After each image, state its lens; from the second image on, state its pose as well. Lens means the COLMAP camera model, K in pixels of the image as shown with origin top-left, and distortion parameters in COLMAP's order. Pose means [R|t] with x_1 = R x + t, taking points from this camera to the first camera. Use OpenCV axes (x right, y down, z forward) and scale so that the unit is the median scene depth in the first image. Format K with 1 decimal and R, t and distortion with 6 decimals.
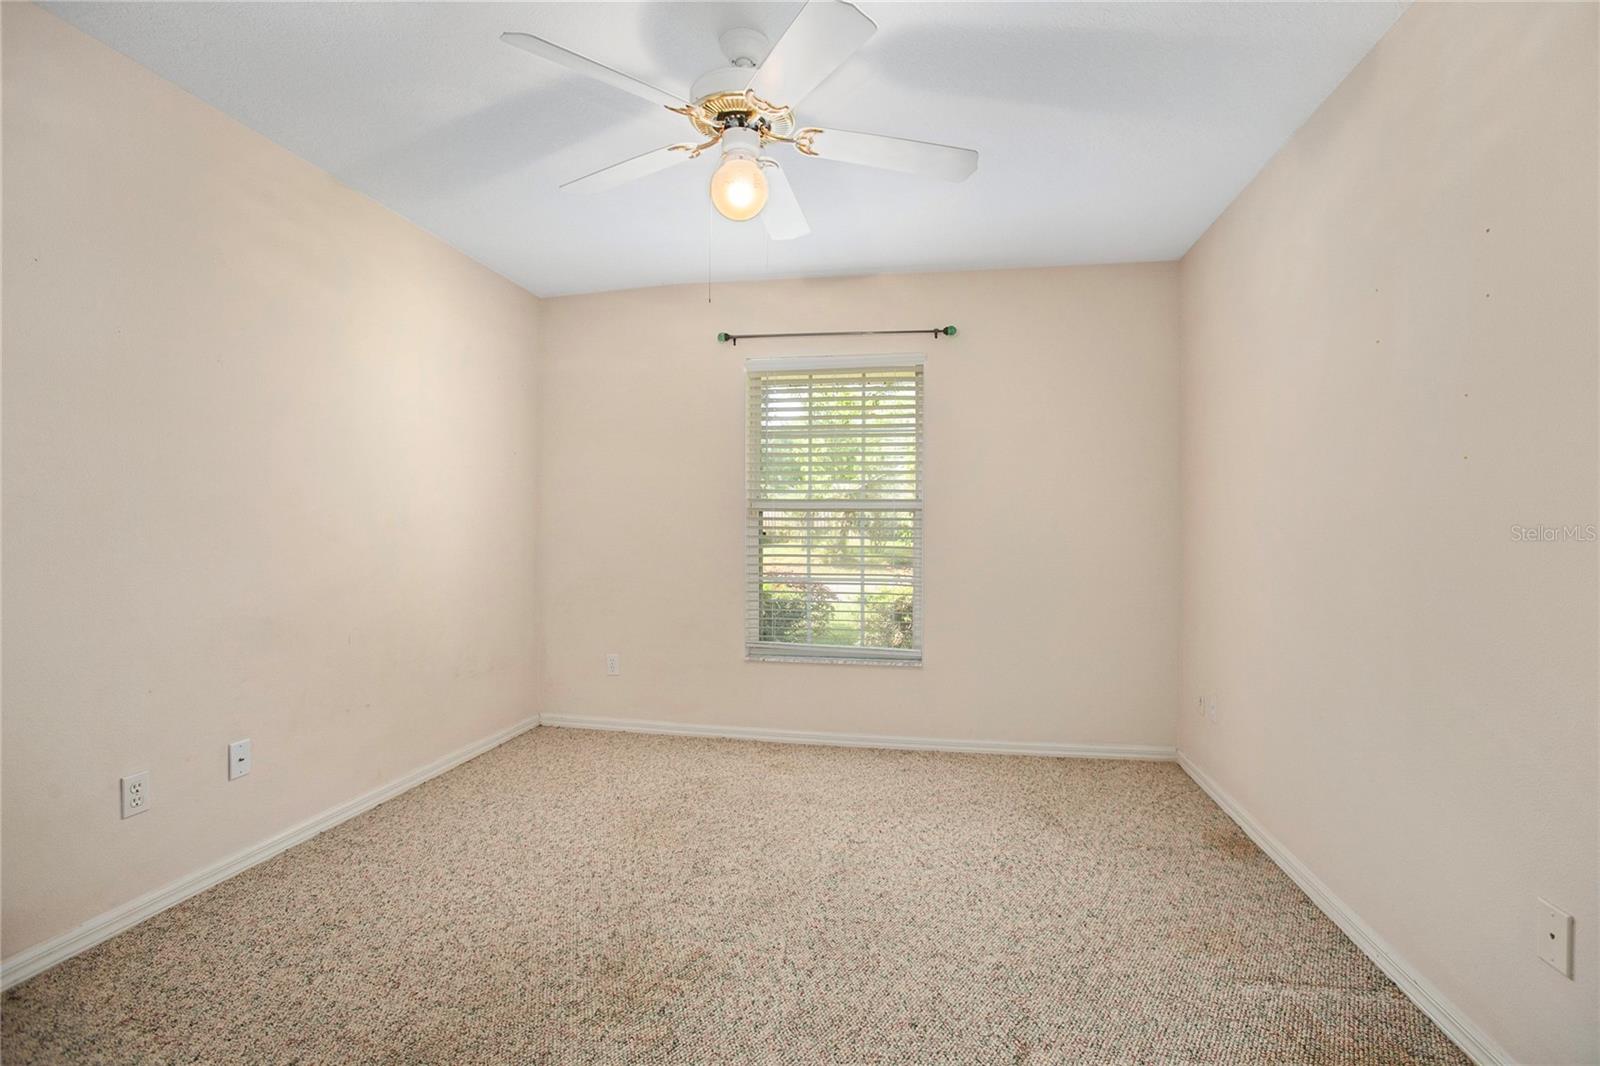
lens RADIAL K [[733.8, 0, 801.1], [0, 733.8, 524.2], [0, 0, 1]] dist [-0.080996, 0.034528]
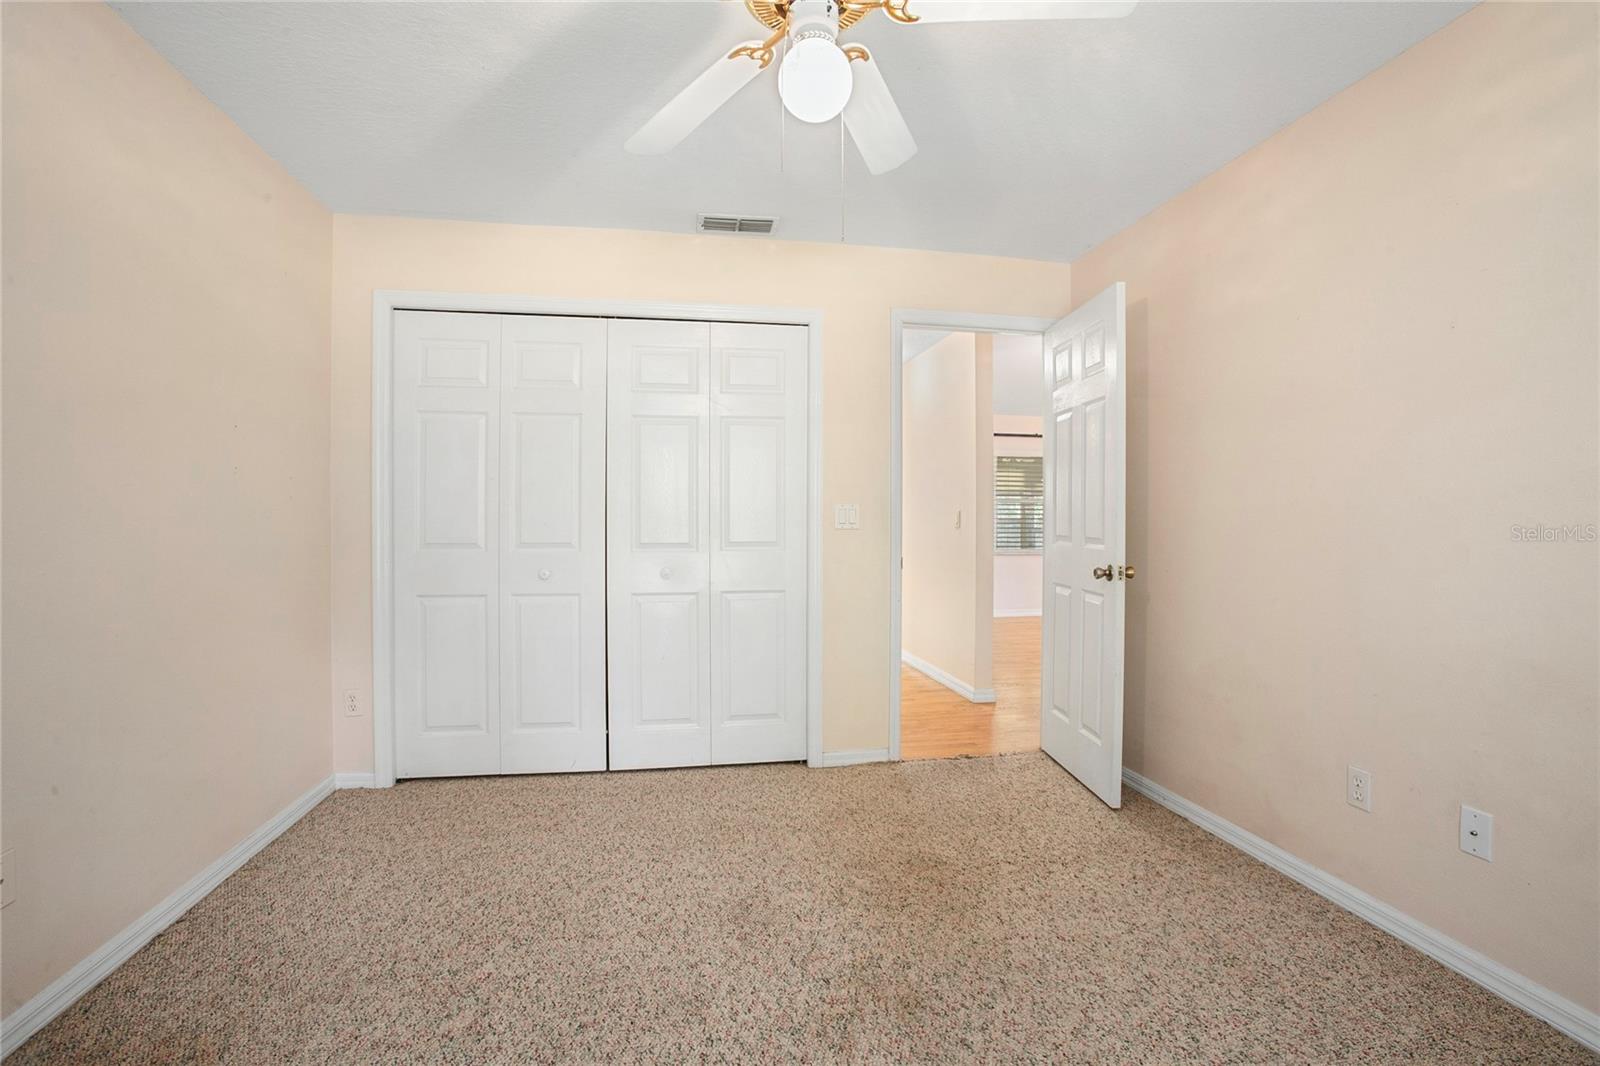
lens RADIAL K [[733.8, 0, 801.1], [0, 733.8, 524.2], [0, 0, 1]] dist [-0.080996, 0.034528]
pose [[-0.933252, -0.008242, -0.359127, 0.219451], [-0.007732, 0.999966, -0.002856, 0.007216], [0.359138, 0.000111, -0.933284, 1.911037]]
